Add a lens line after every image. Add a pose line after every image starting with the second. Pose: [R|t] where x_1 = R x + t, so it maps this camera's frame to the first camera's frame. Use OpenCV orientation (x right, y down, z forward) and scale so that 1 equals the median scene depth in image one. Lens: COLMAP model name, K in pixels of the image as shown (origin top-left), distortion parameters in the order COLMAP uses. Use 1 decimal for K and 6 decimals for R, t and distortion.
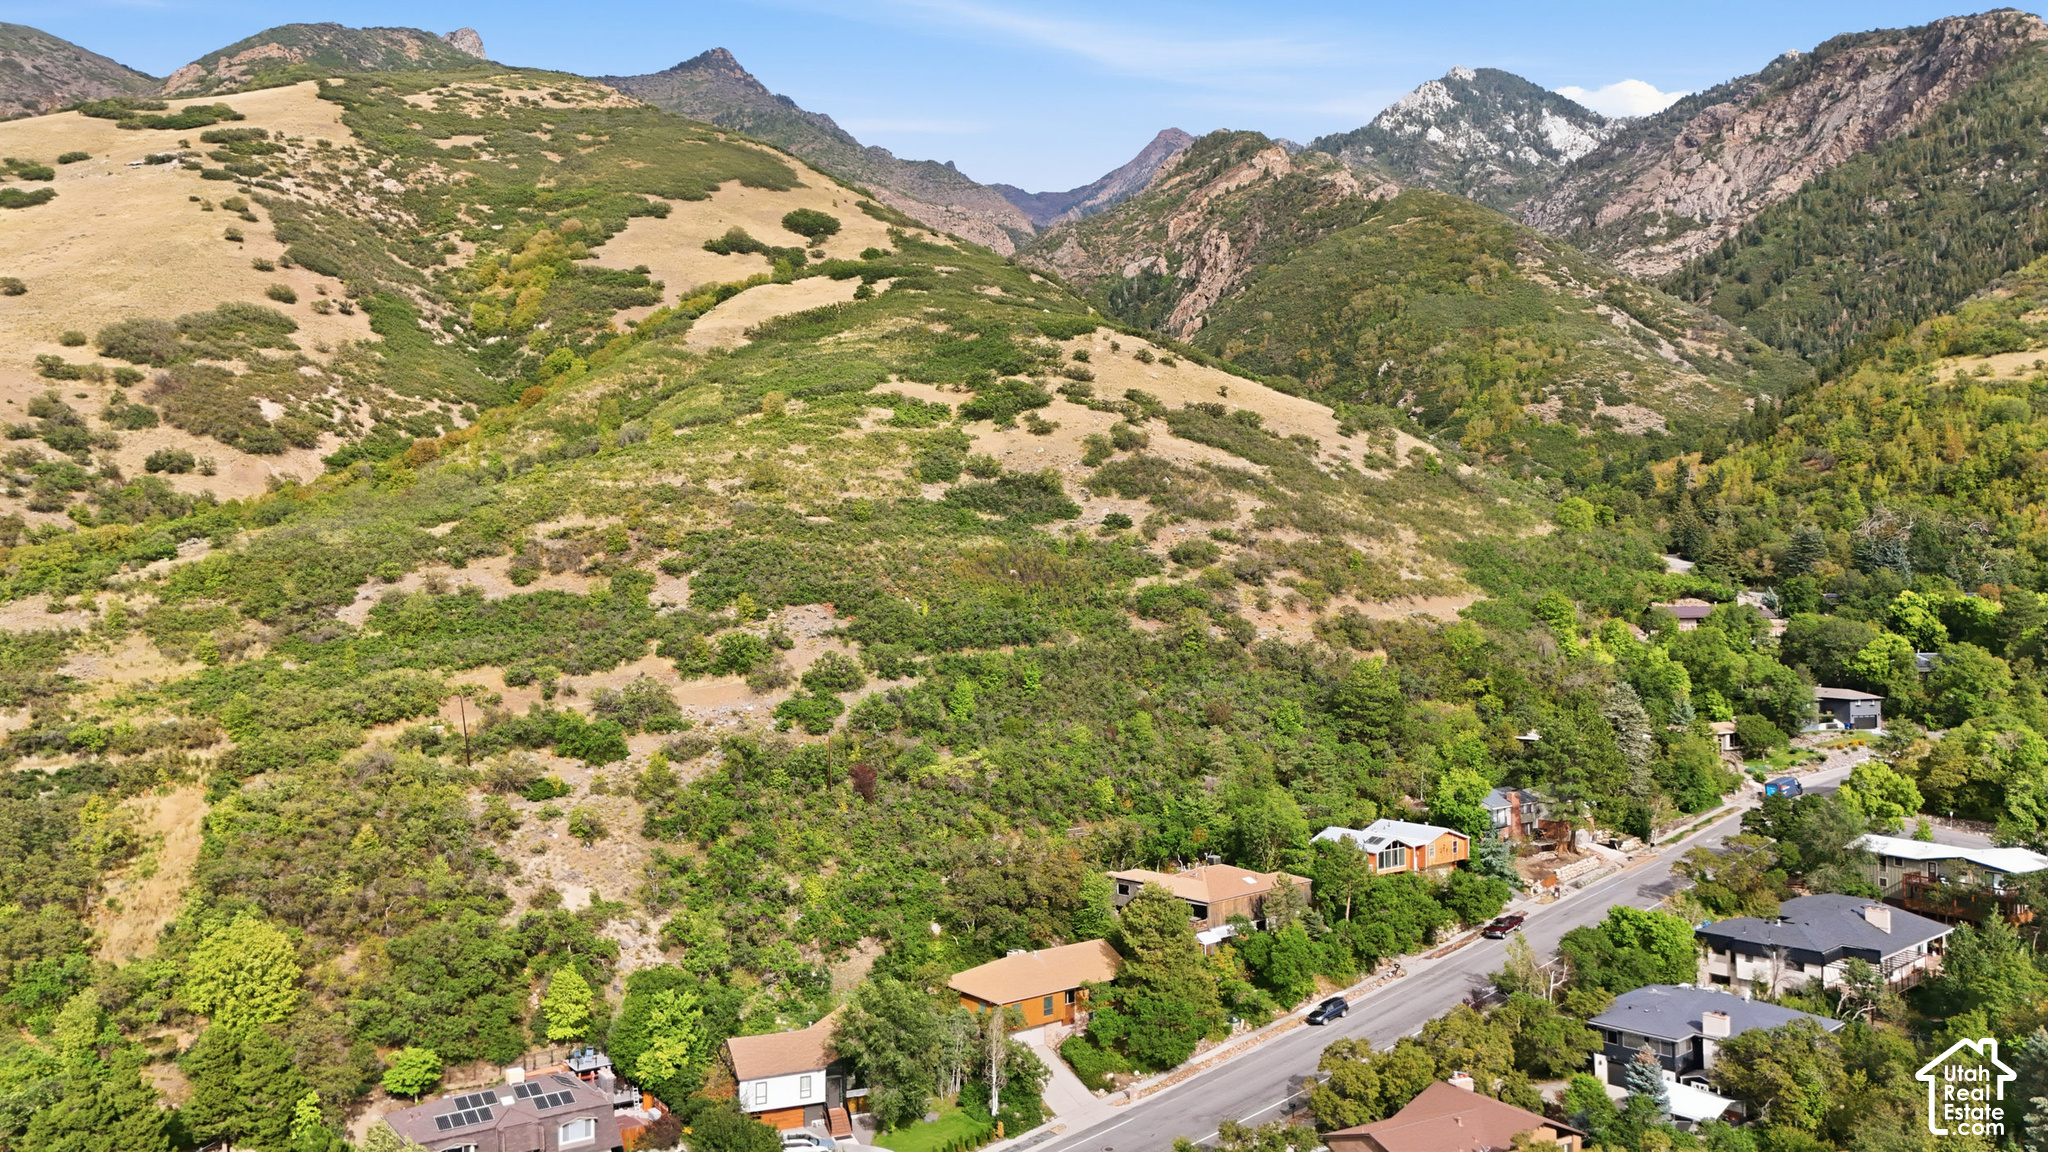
lens RADIAL K [[1469.8, 0, 1024.0], [0, 1469.8, 576.0], [0, 0, 1]] dist [0.165579, -0.411594]
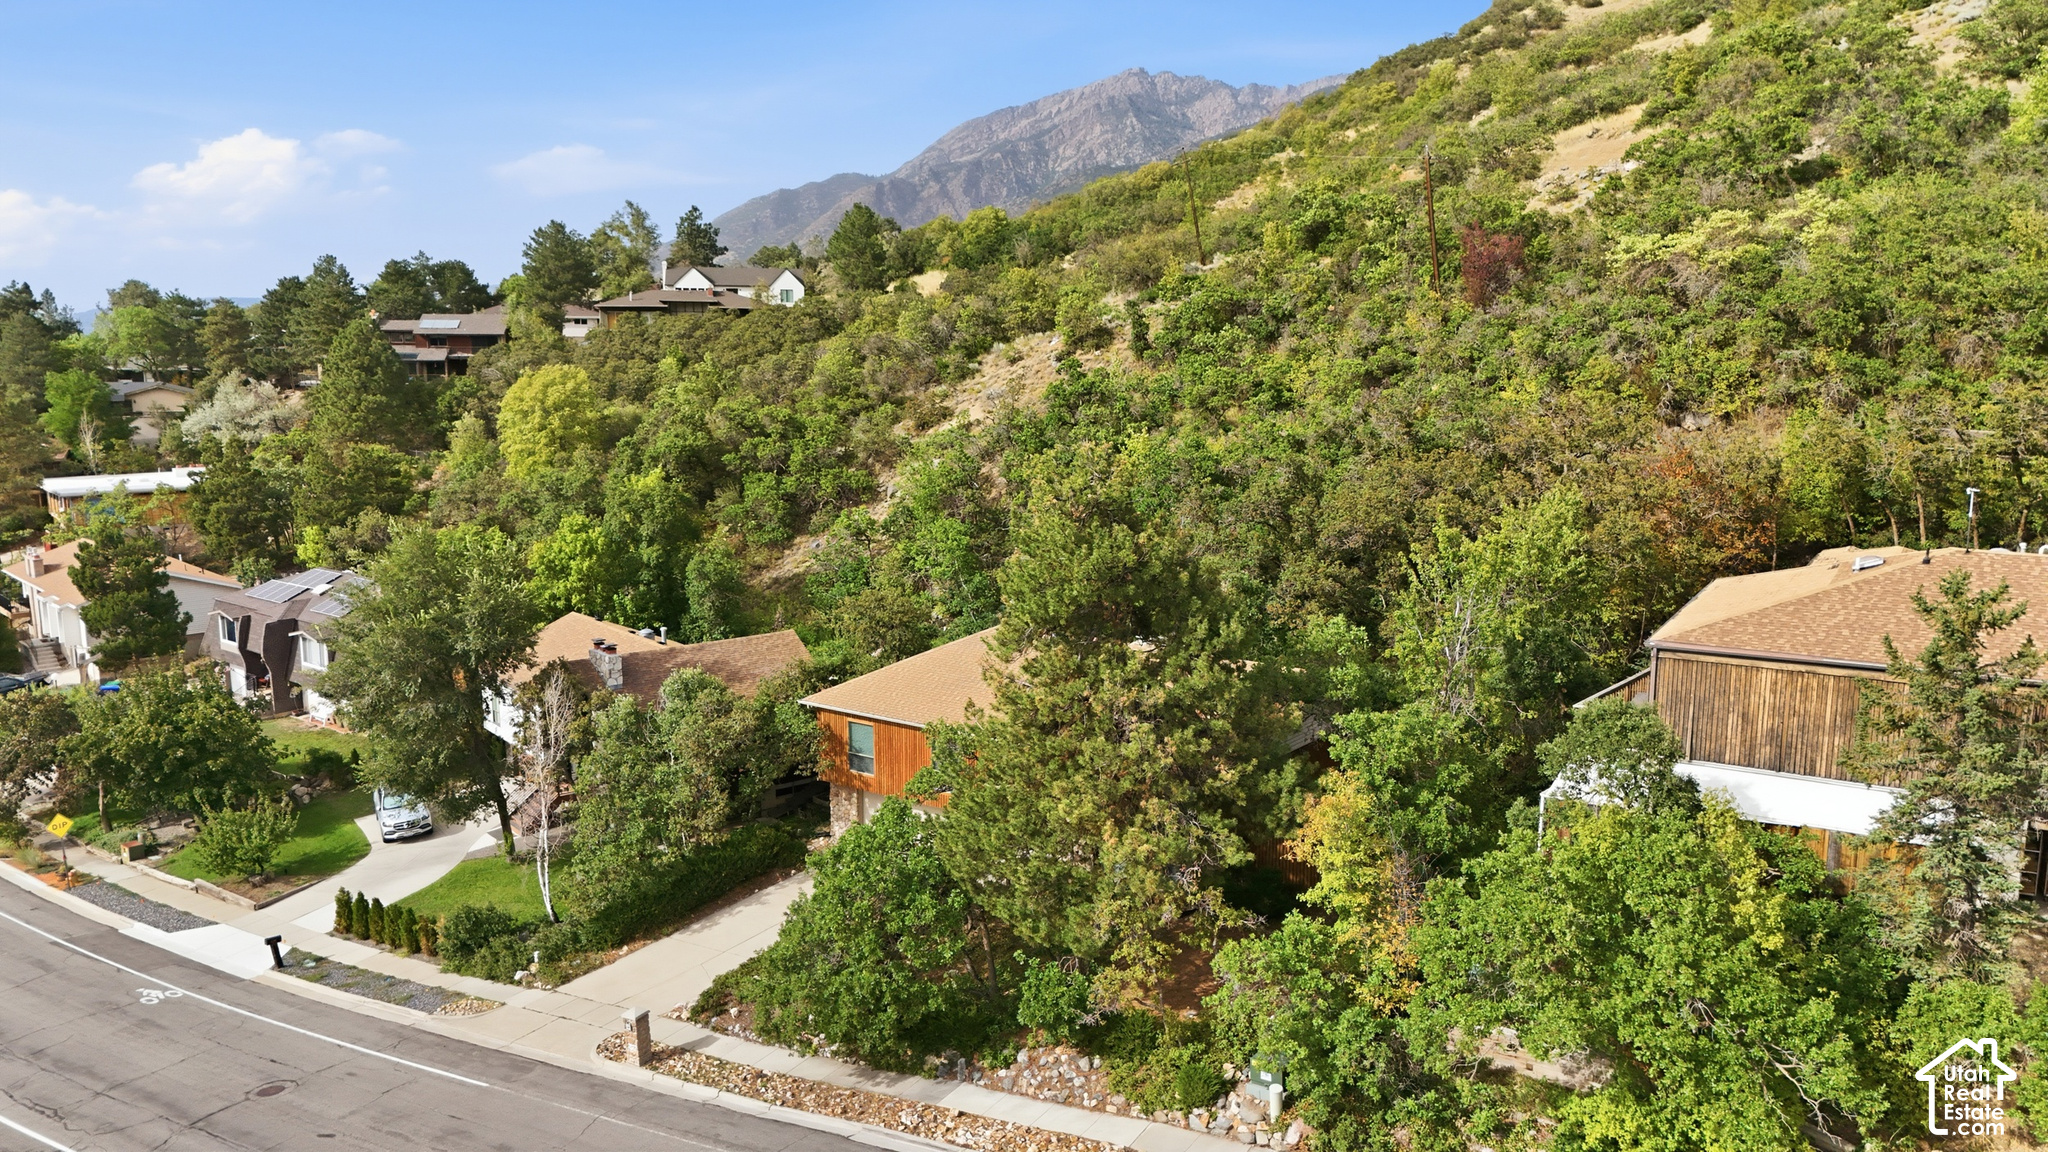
lens RADIAL K [[1503.1, 0, 1024.0], [0, 1503.1, 576.0], [0, 0, 1]] dist [0.065808, -0.068088]
pose [[0.279206, 0.165421, -0.945875, 0.329068], [0.012446, 0.984343, 0.175822, 0.170821], [0.960150, -0.060863, 0.272776, 0.864790]]
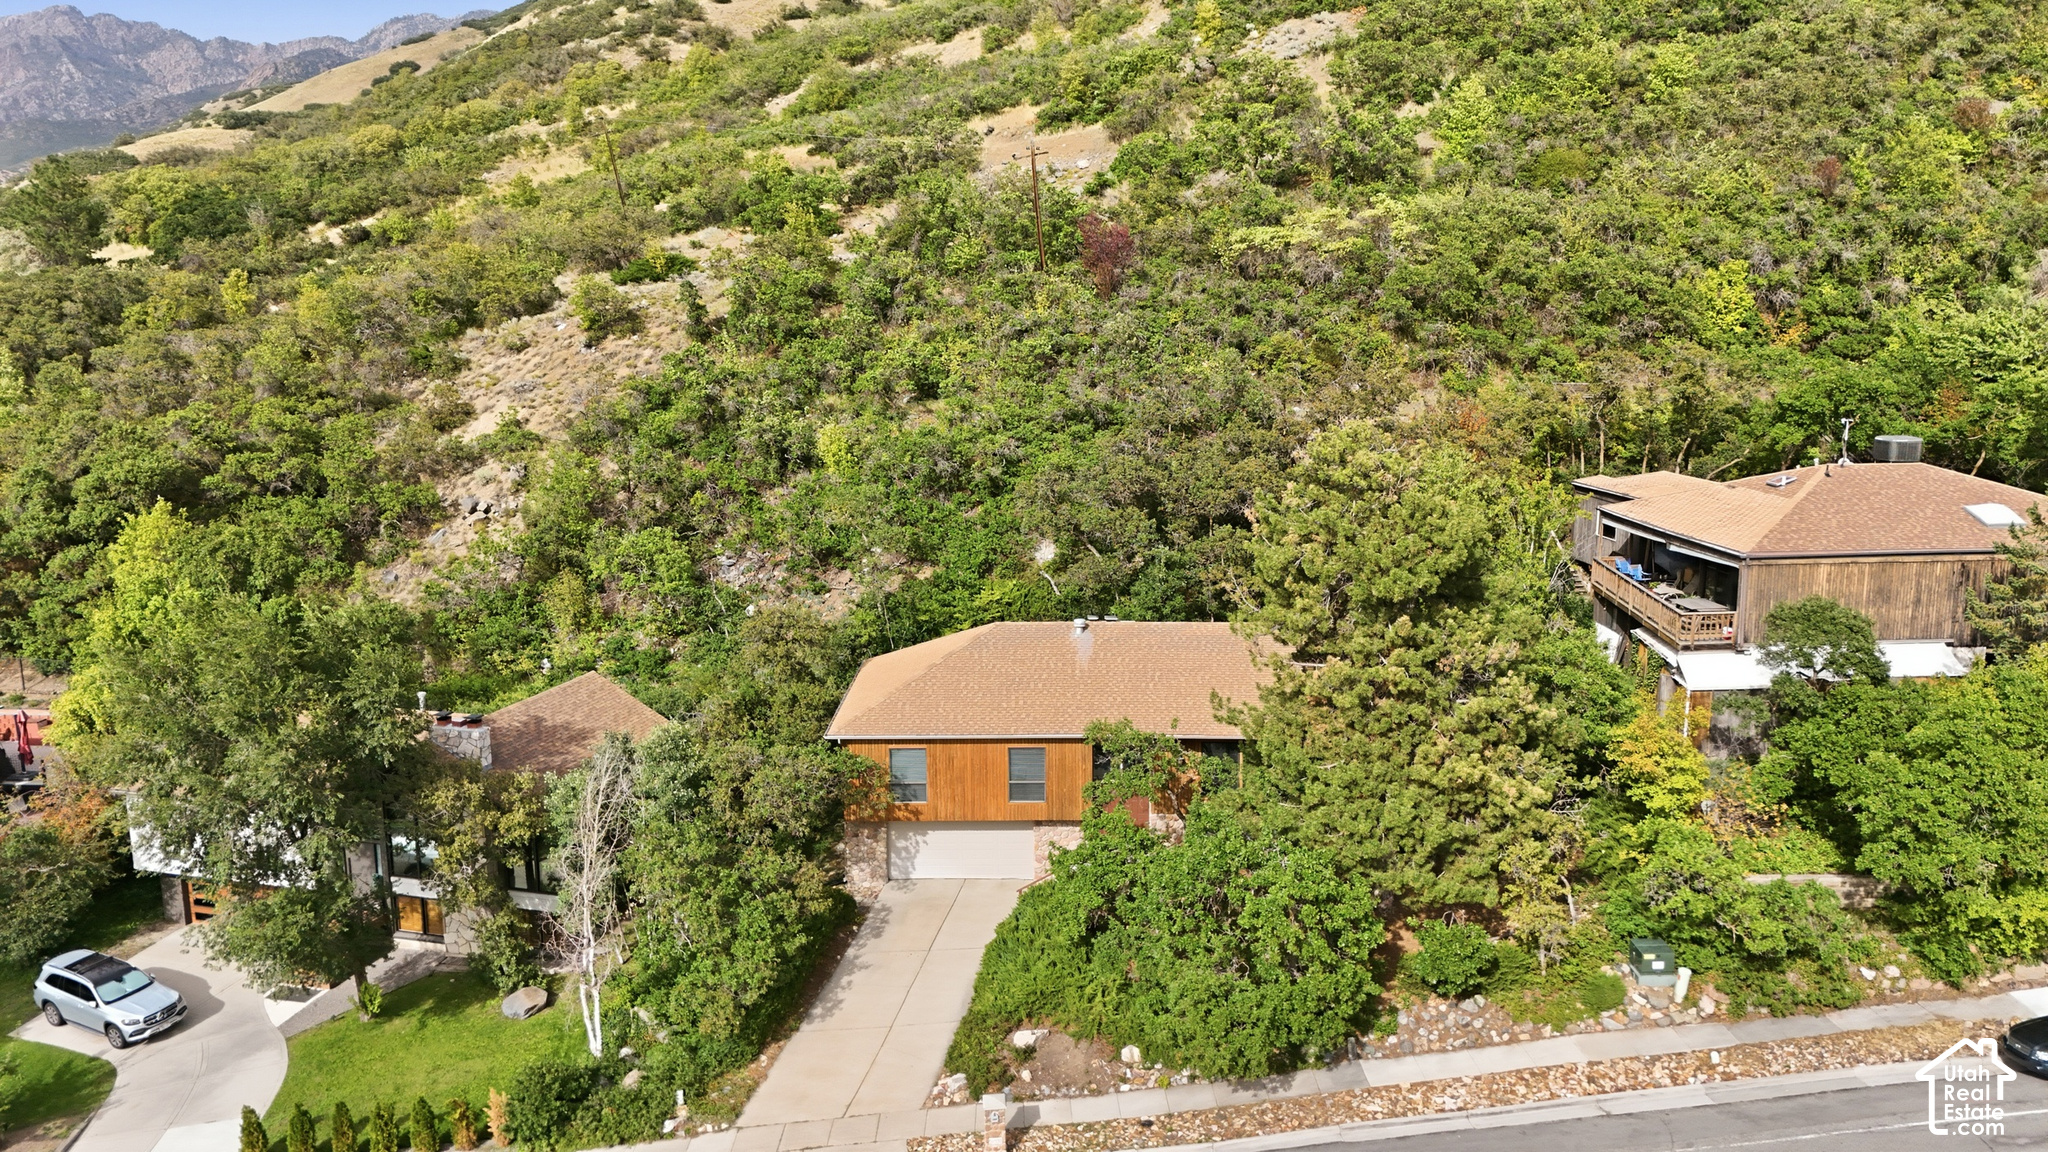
lens RADIAL K [[1503.1, 0, 1024.0], [0, 1503.1, 576.0], [0, 0, 1]] dist [0.065808, -0.068088]
pose [[0.777192, 0.112627, -0.619102, 0.205178], [0.011927, 0.981039, 0.193444, 0.168986], [0.629150, -0.157728, 0.761112, 0.702600]]
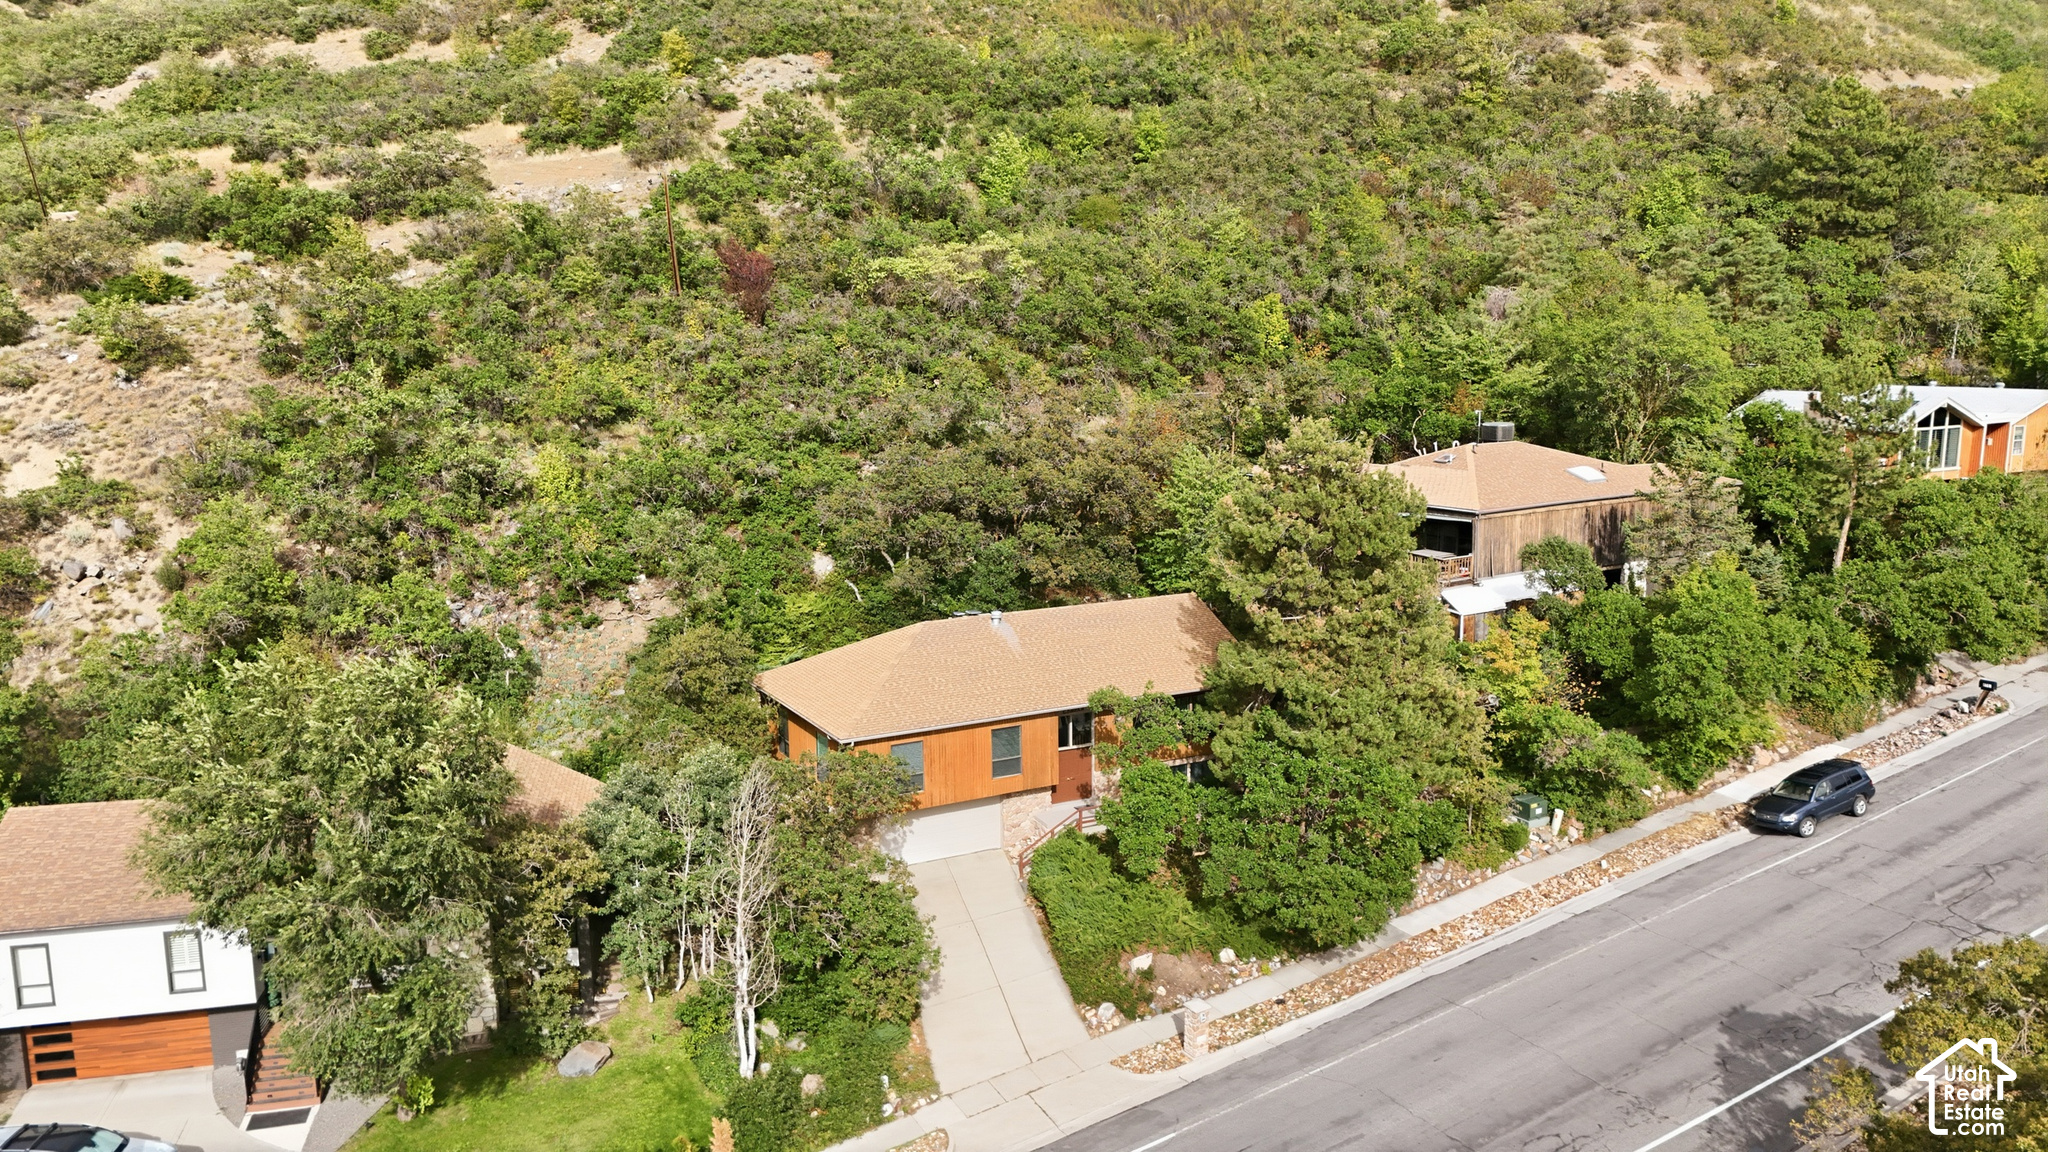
lens RADIAL K [[1503.1, 0, 1024.0], [0, 1503.1, 576.0], [0, 0, 1]] dist [0.065808, -0.068088]
pose [[0.984053, 0.024018, -0.176248, 0.079599], [0.008590, 0.983269, 0.181959, 0.167494], [0.177669, -0.180571, 0.967382, 0.607661]]
